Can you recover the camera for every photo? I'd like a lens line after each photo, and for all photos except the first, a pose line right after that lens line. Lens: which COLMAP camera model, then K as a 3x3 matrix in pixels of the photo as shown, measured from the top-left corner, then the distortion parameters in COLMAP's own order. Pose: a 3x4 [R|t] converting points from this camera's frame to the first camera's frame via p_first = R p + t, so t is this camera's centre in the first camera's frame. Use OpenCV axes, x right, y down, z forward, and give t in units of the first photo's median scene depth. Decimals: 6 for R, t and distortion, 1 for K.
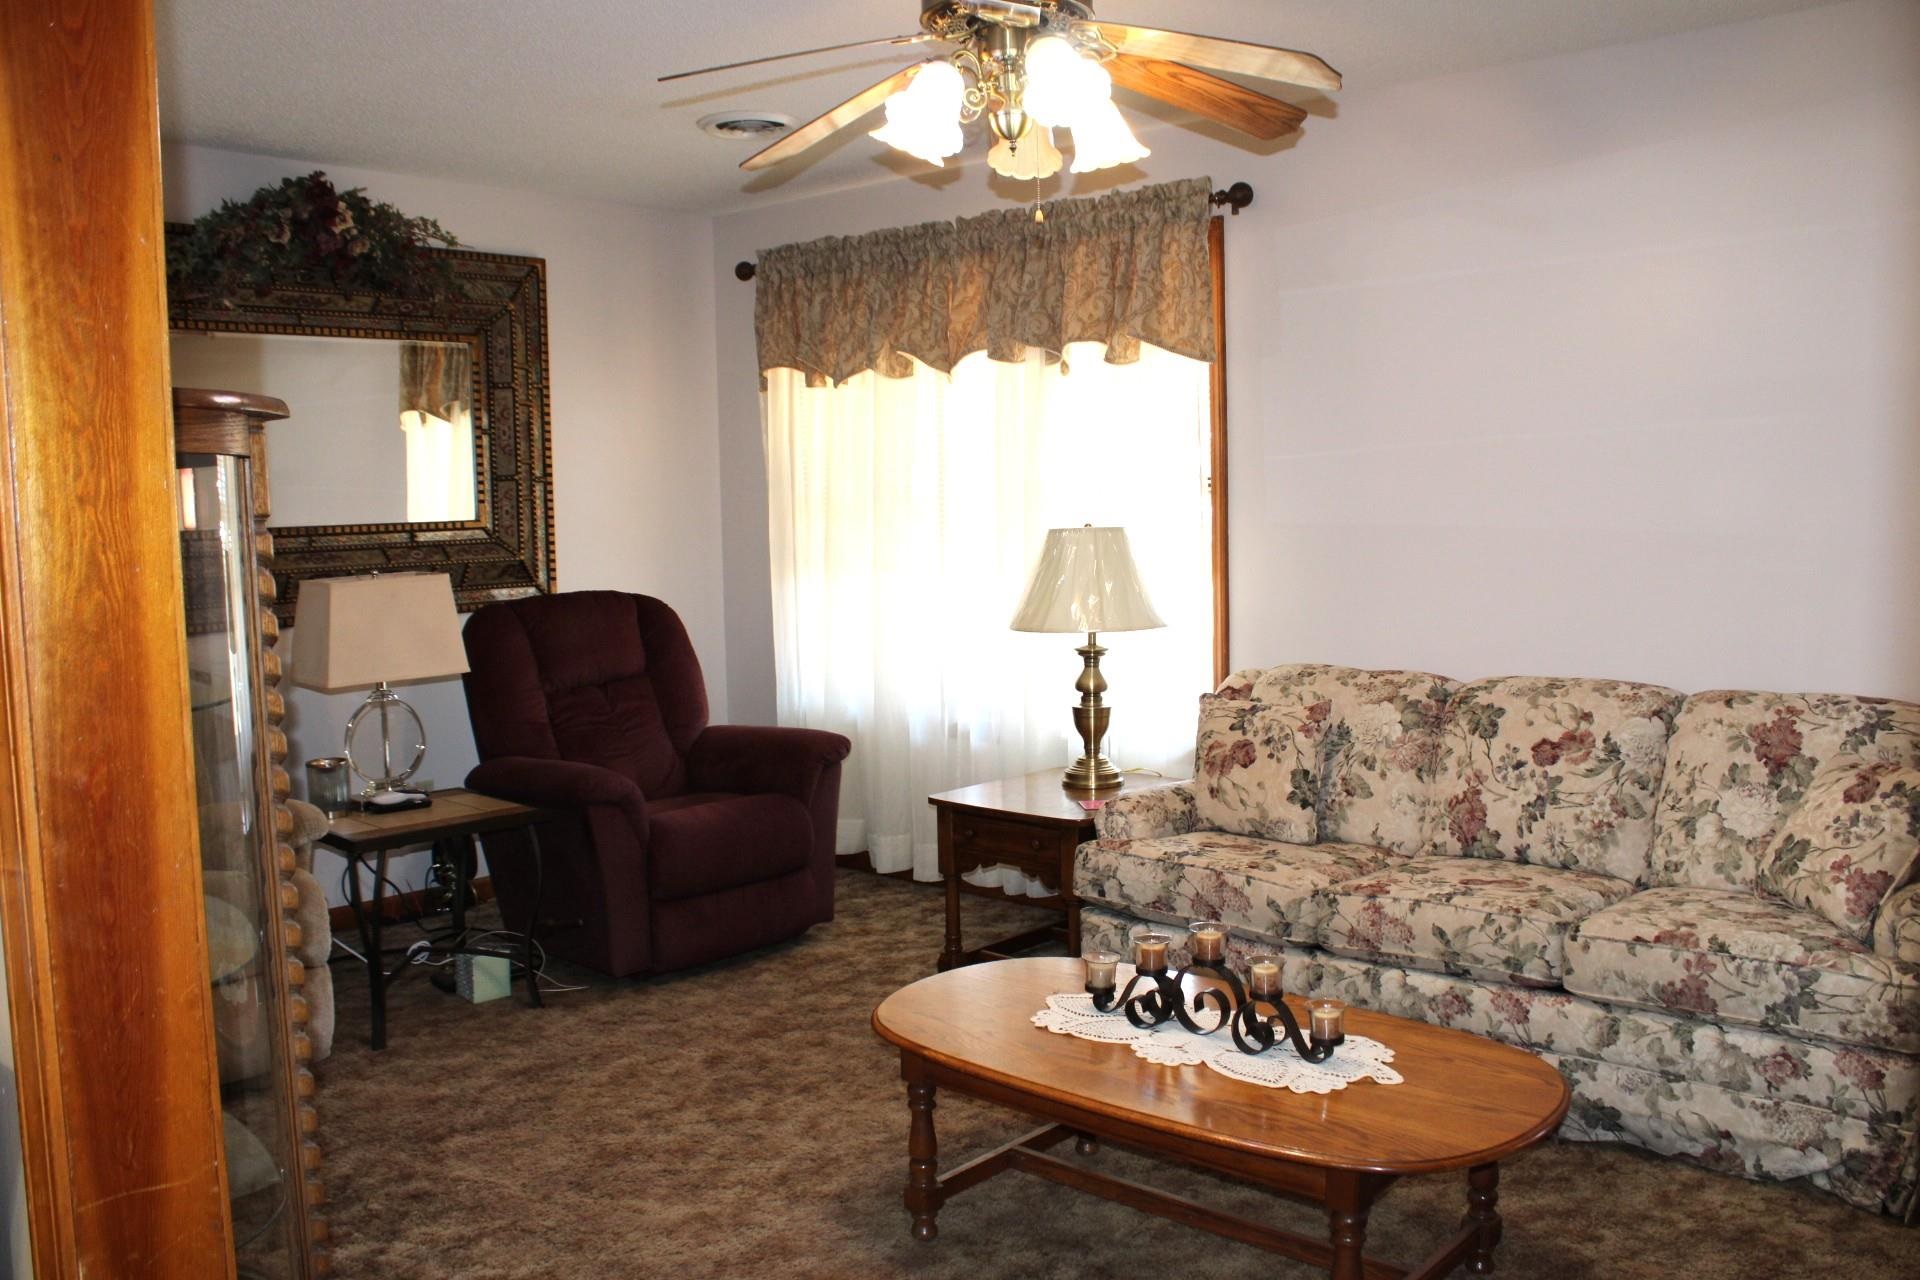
lens RADIAL K [[1600.9, 0, 967.8], [0, 1600.9, 654.0], [0, 0, 1]] dist [-0.160967, 0.140902]
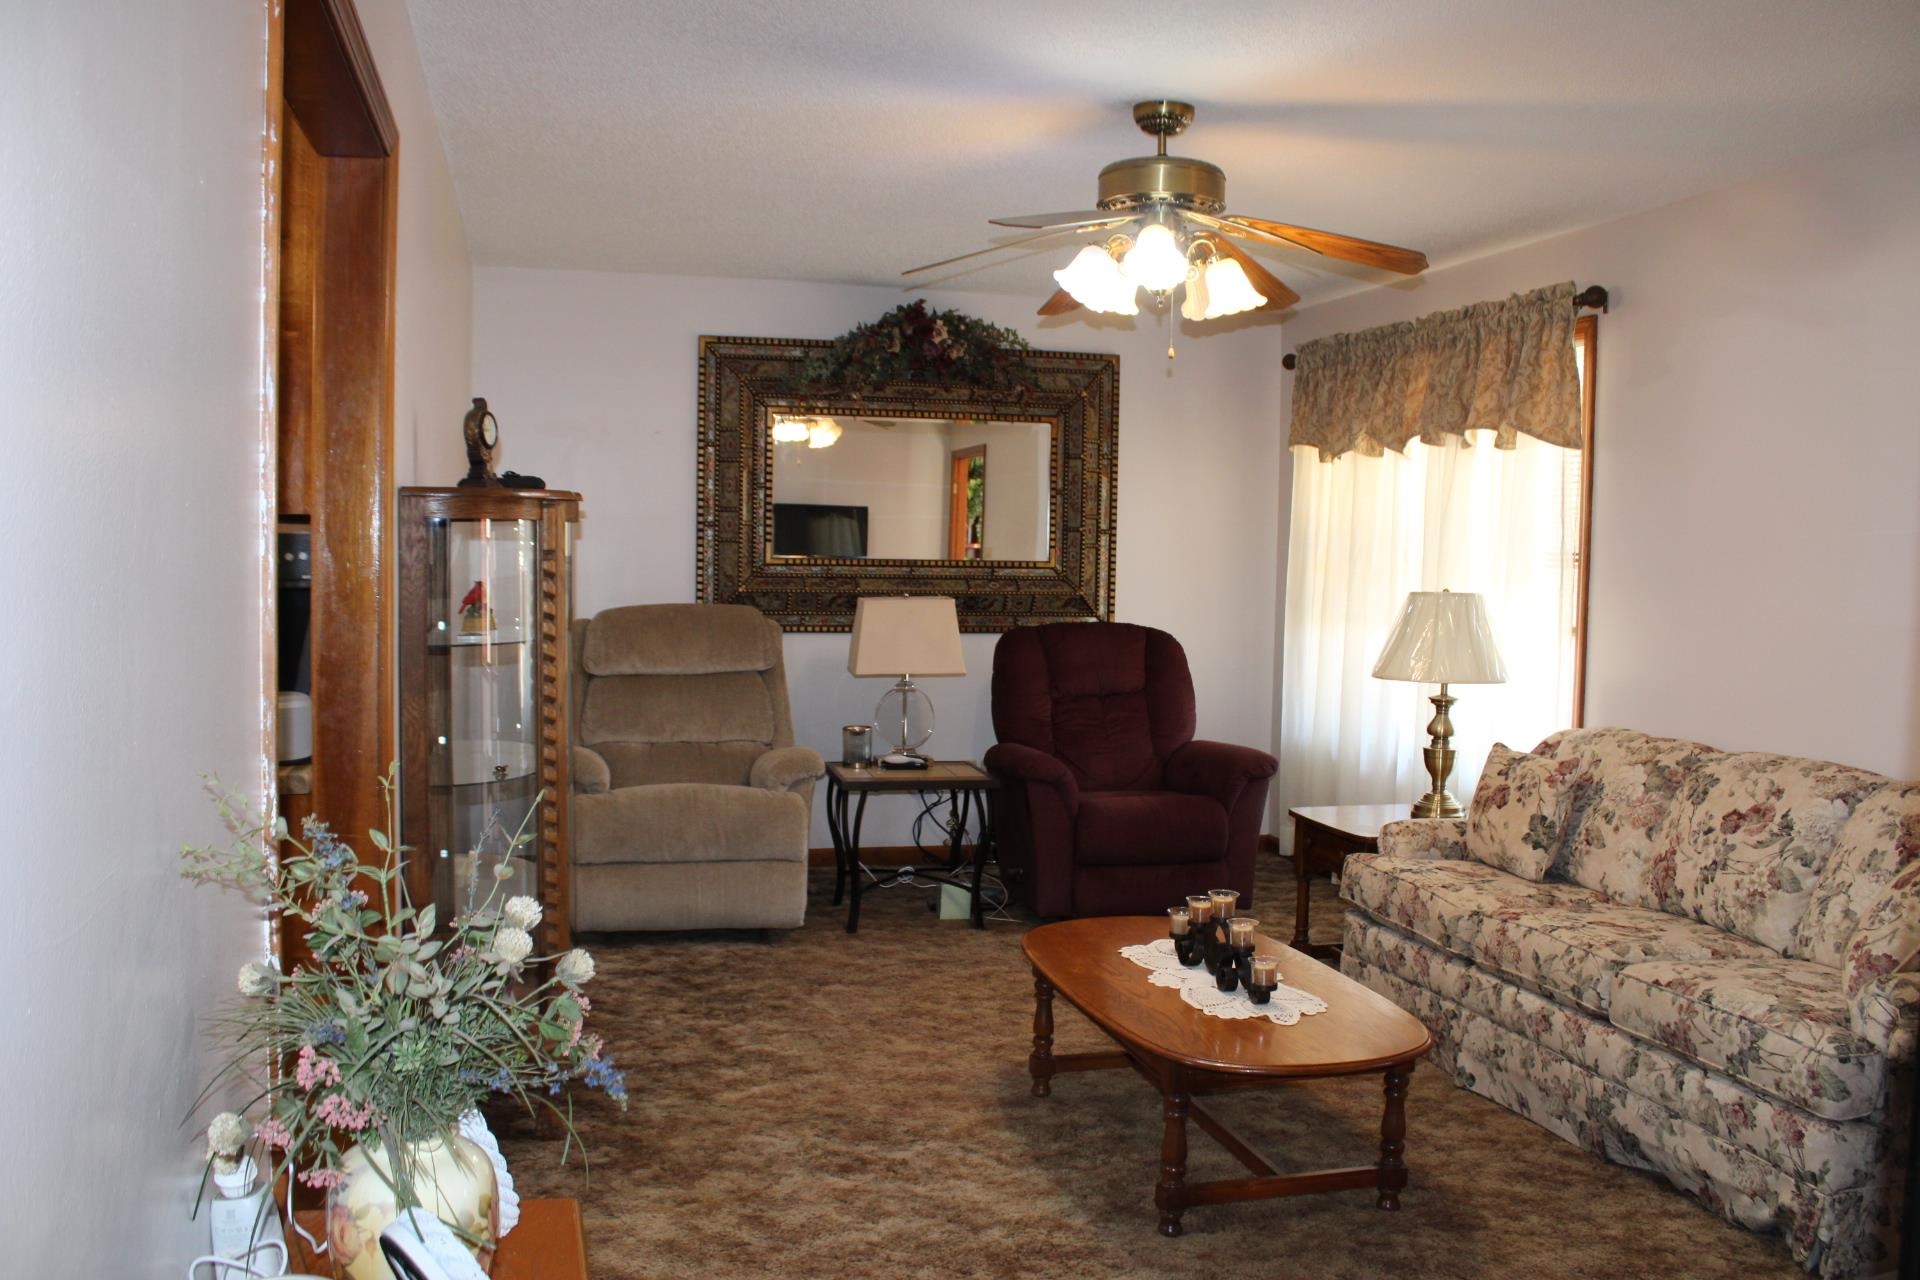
lens RADIAL K [[1600.9, 0, 978.4], [0, 1600.9, 653.1], [0, 0, 1]] dist [-0.160967, 0.140902]
pose [[0.836637, 0.072810, -0.542898, 0.469890], [-0.090018, 0.995927, -0.005155, 0.000513], [0.540311, 0.053183, 0.839783, -0.148832]]
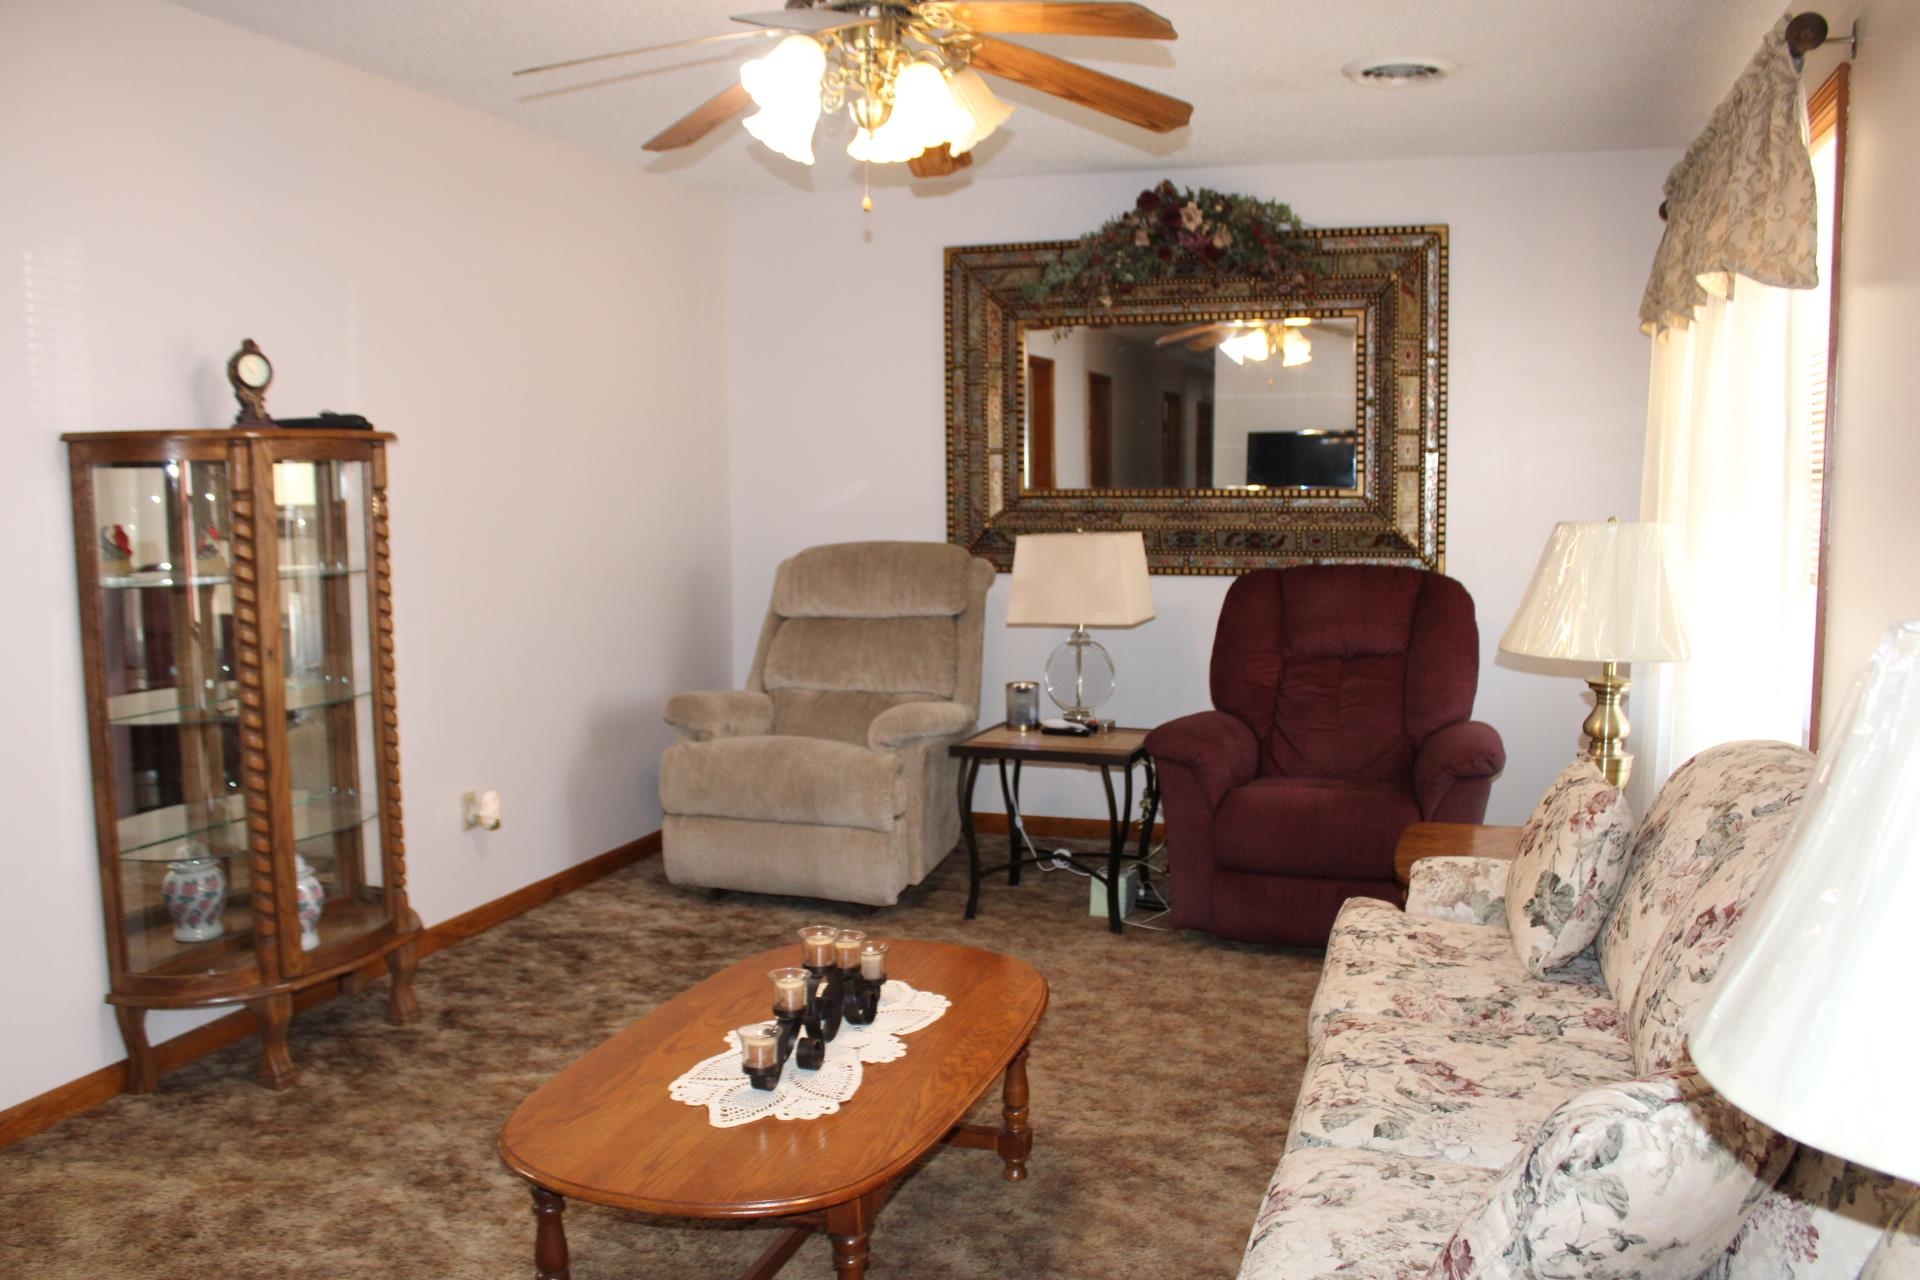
lens RADIAL K [[1600.9, 0, 964.9], [0, 1600.9, 656.7], [0, 0, 1]] dist [-0.160967, 0.140902]
pose [[0.405922, 0.118802, -0.906153, 0.722165], [-0.092470, 0.991766, 0.088603, -0.060199], [0.909217, 0.047826, 0.413565, 0.468152]]
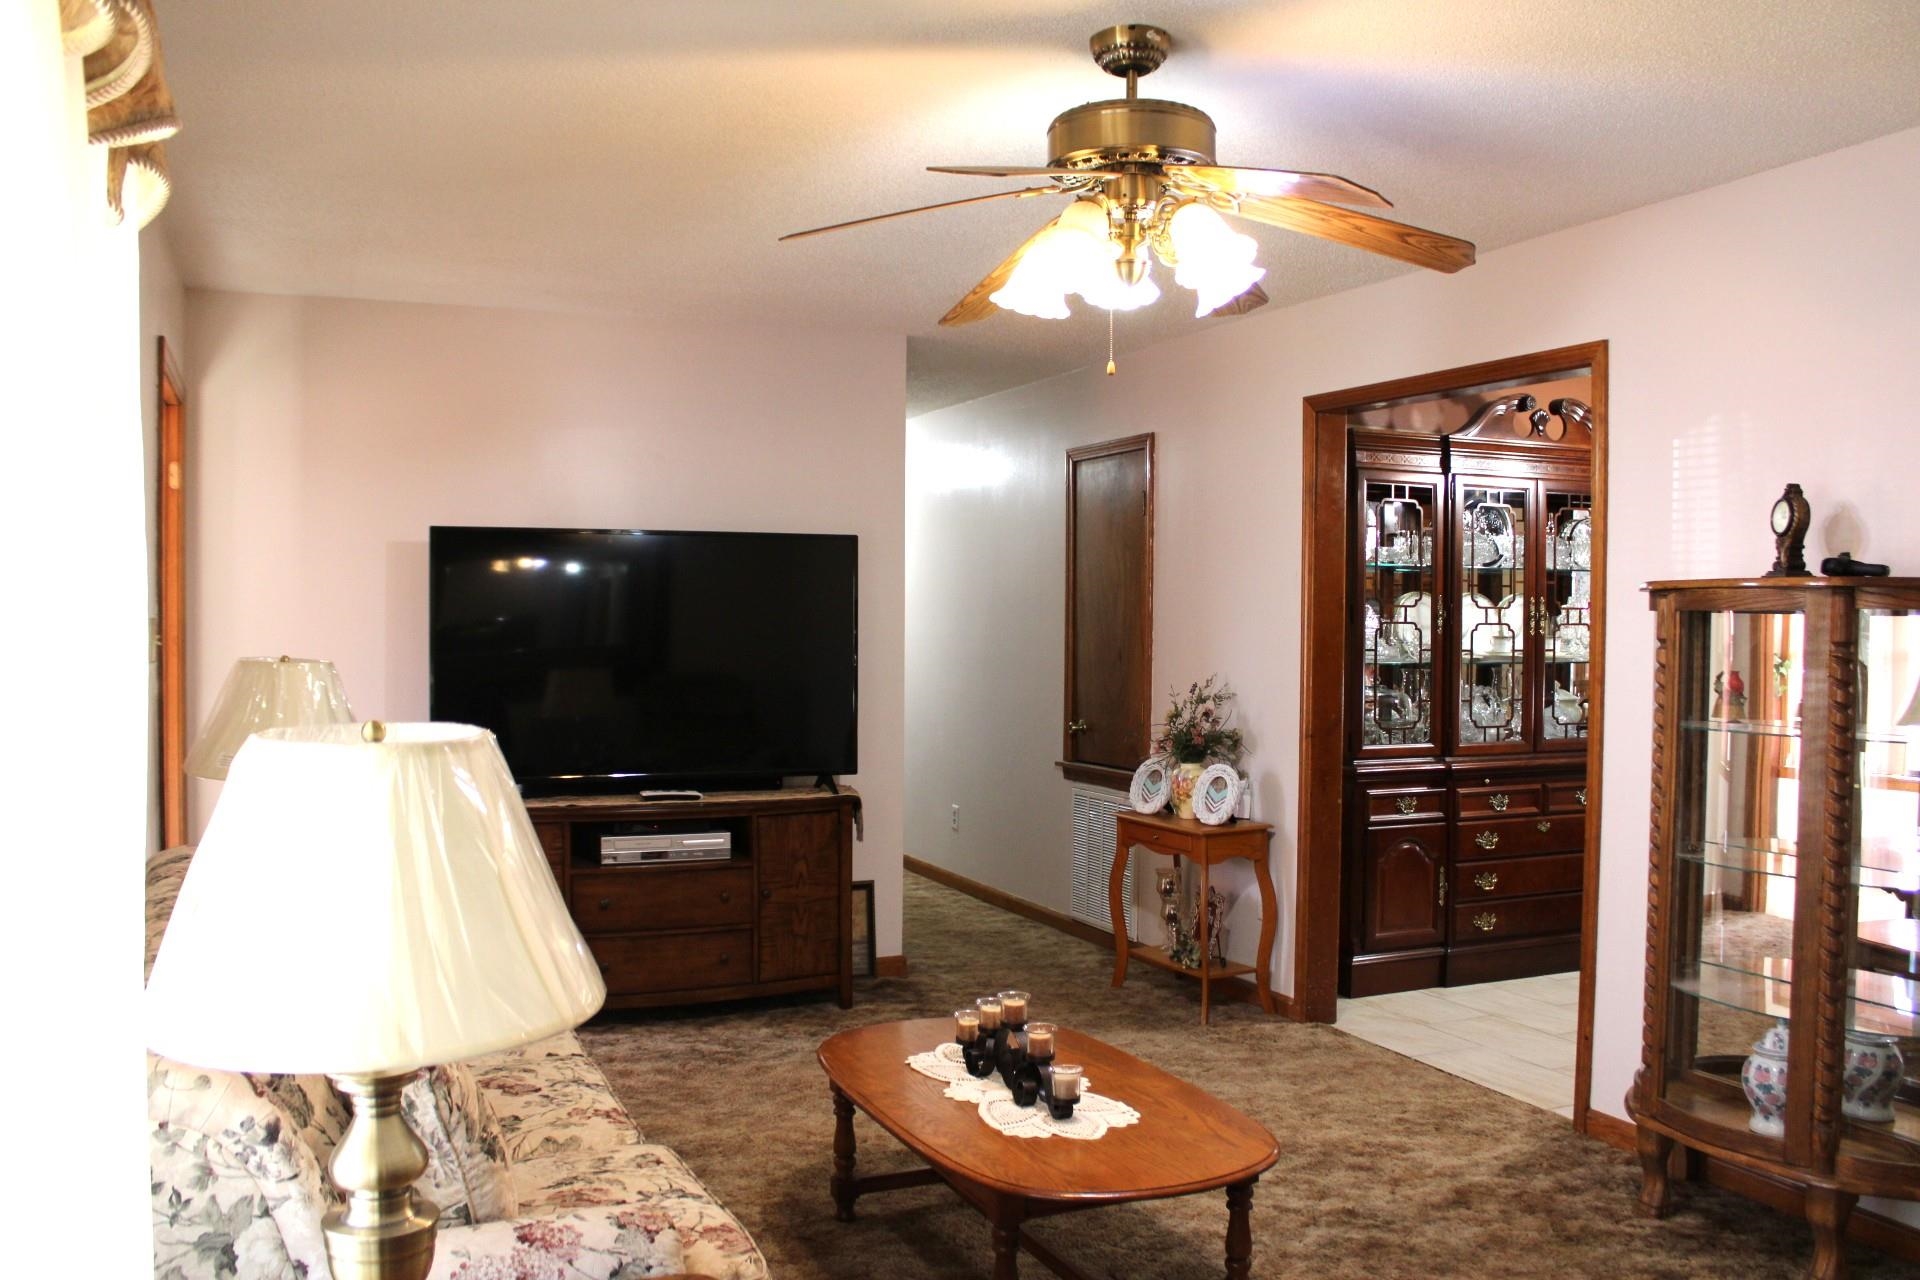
lens RADIAL K [[1600.9, 0, 940.7], [0, 1600.9, 640.2], [0, 0, 1]] dist [-0.160967, 0.140902]
pose [[-0.903822, 0.010144, 0.427788, -0.216578], [0.054562, 0.994291, 0.091700, -0.141823], [-0.424416, 0.106222, -0.899215, 1.433986]]
